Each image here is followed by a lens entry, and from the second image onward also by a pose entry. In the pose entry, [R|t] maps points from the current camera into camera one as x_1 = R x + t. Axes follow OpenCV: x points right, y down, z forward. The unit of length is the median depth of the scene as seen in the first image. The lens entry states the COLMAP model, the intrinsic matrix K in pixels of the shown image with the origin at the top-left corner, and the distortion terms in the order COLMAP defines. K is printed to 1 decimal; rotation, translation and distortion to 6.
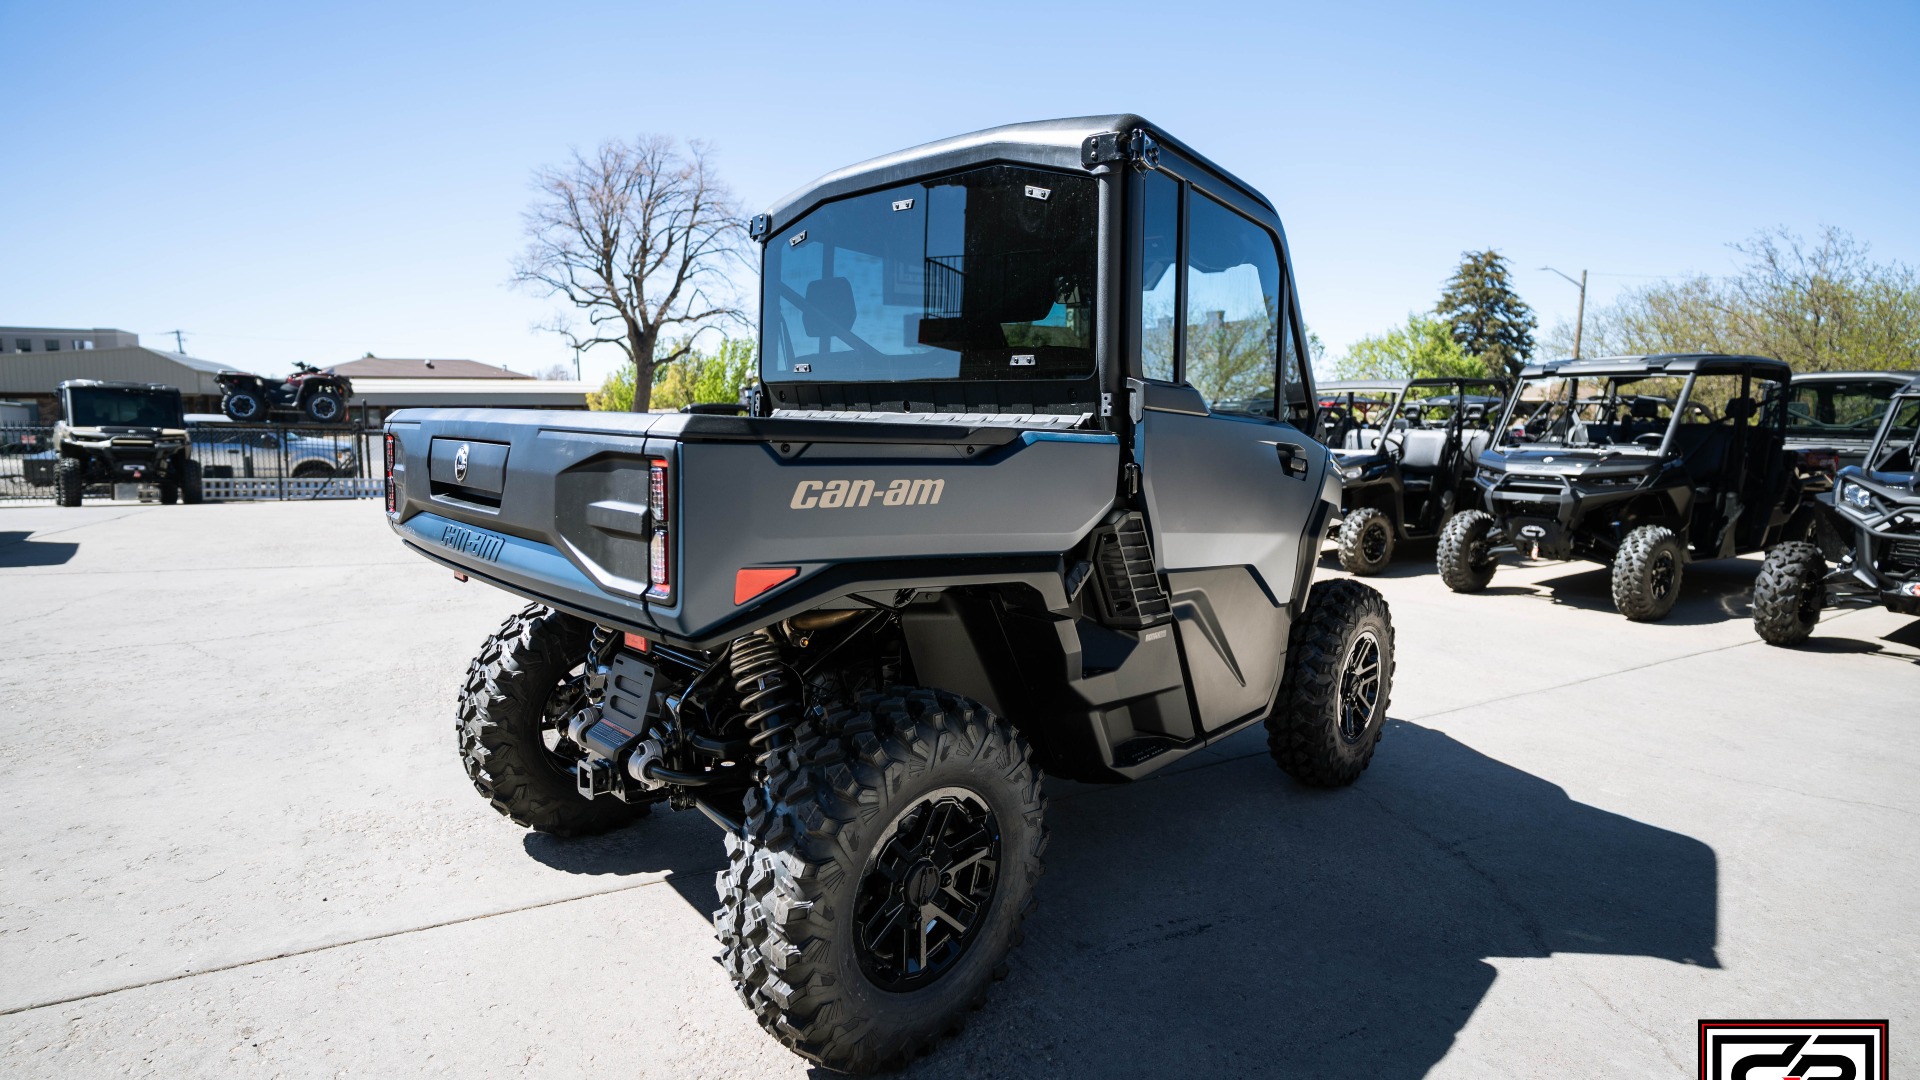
lens RADIAL K [[961.7, 0, 960.0], [0, 961.7, 540.0], [0, 0, 1]] dist [-0.077364, 0.034340]
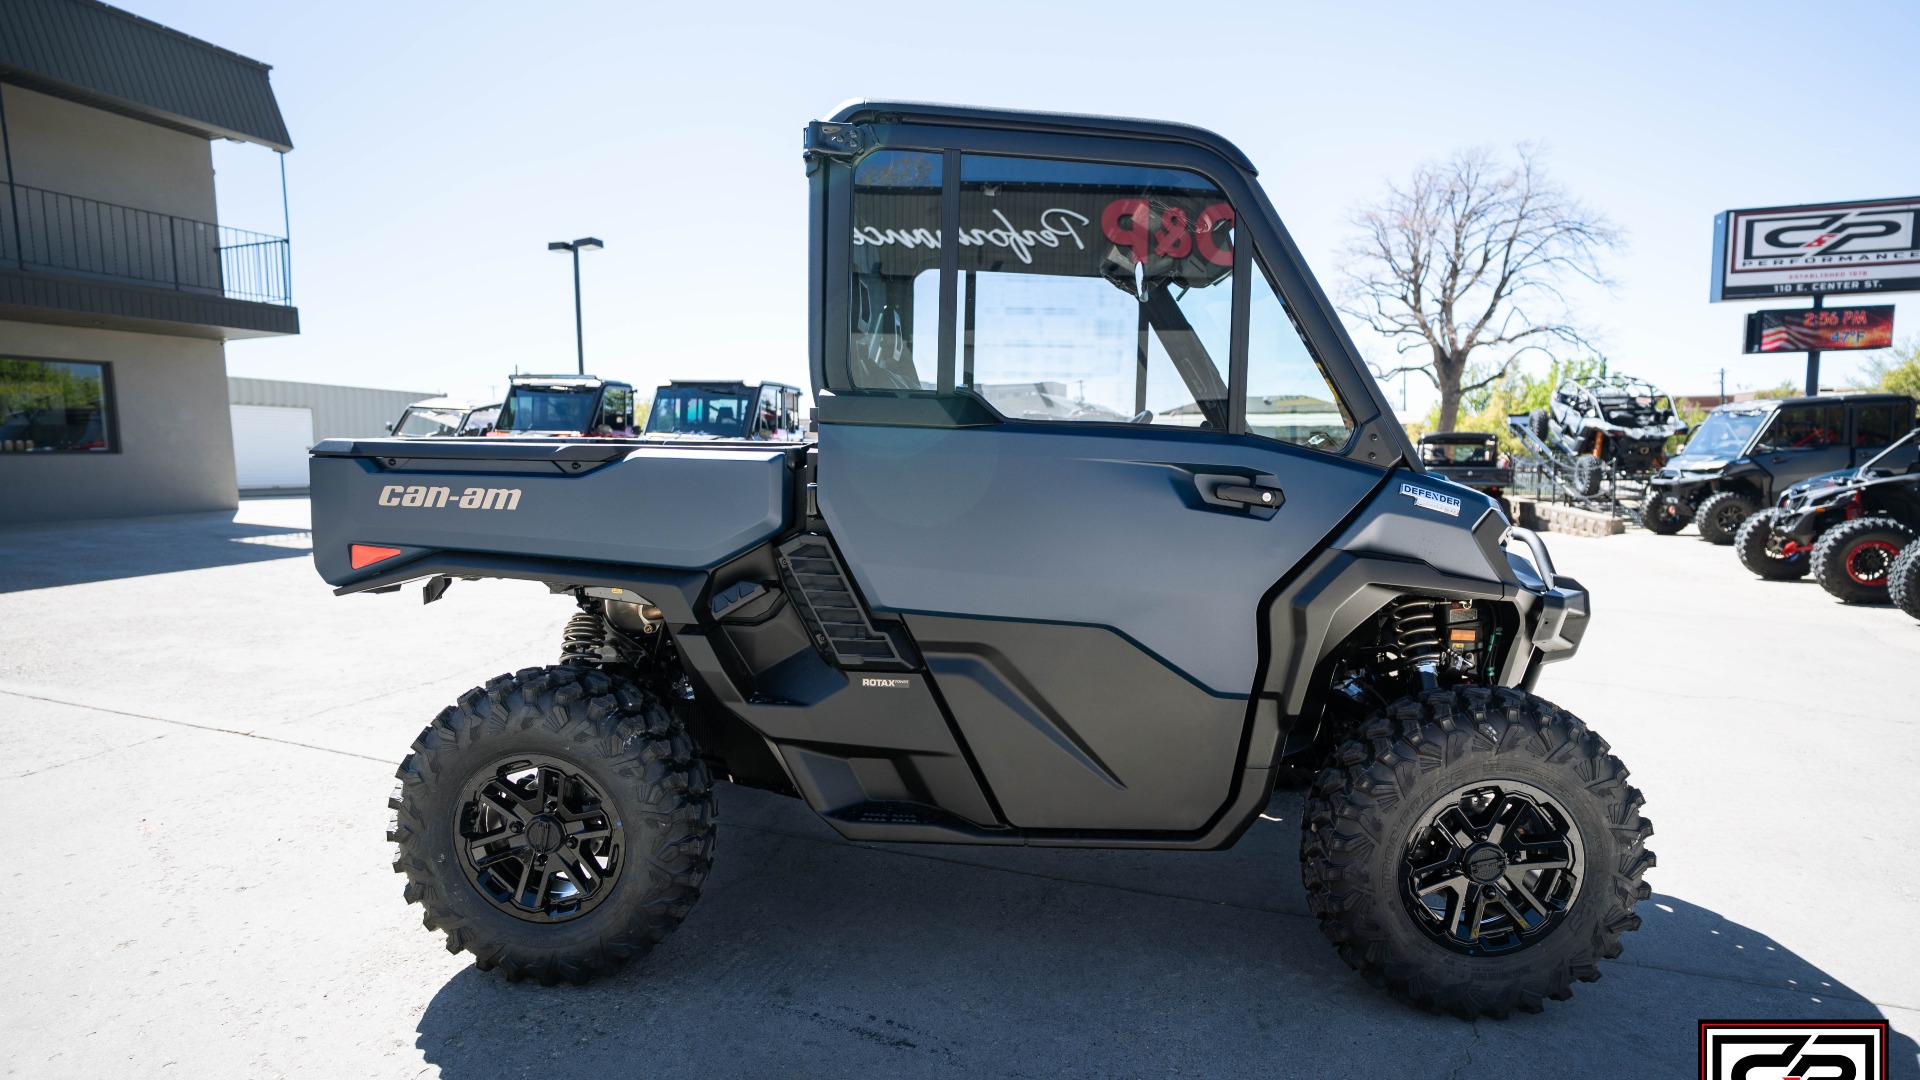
lens RADIAL K [[961.7, 0, 960.0], [0, 961.7, 540.0], [0, 0, 1]] dist [-0.077364, 0.034340]
pose [[0.653572, 0.061225, -0.754384, 0.067408], [-0.086353, 0.996246, 0.006041, -0.003022], [0.751922, 0.061195, 0.656406, 0.035461]]
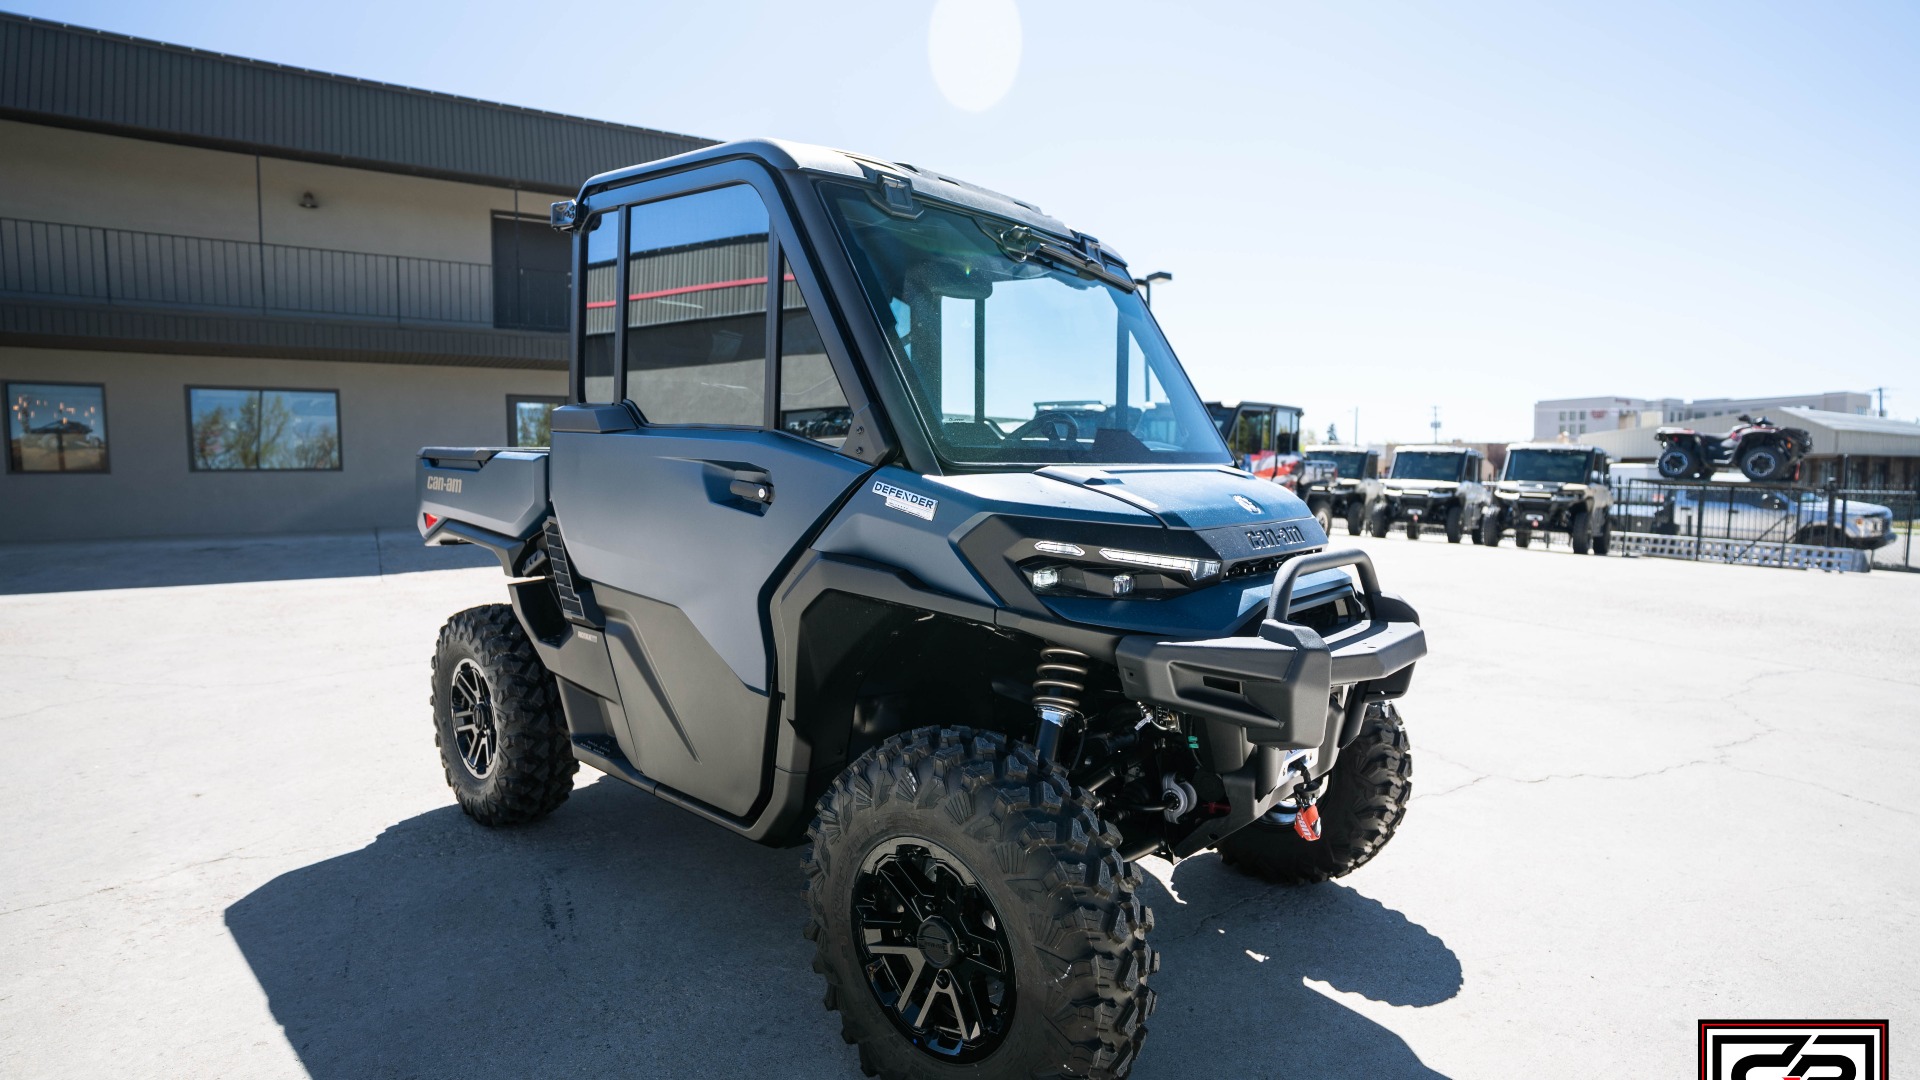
lens RADIAL K [[961.7, 0, 960.0], [0, 961.7, 540.0], [0, 0, 1]] dist [-0.077364, 0.034340]
pose [[0.021083, 0.060672, -0.997935, 0.096422], [-0.130855, 0.989738, 0.057409, -0.009473], [0.991177, 0.129374, 0.028806, 0.103350]]
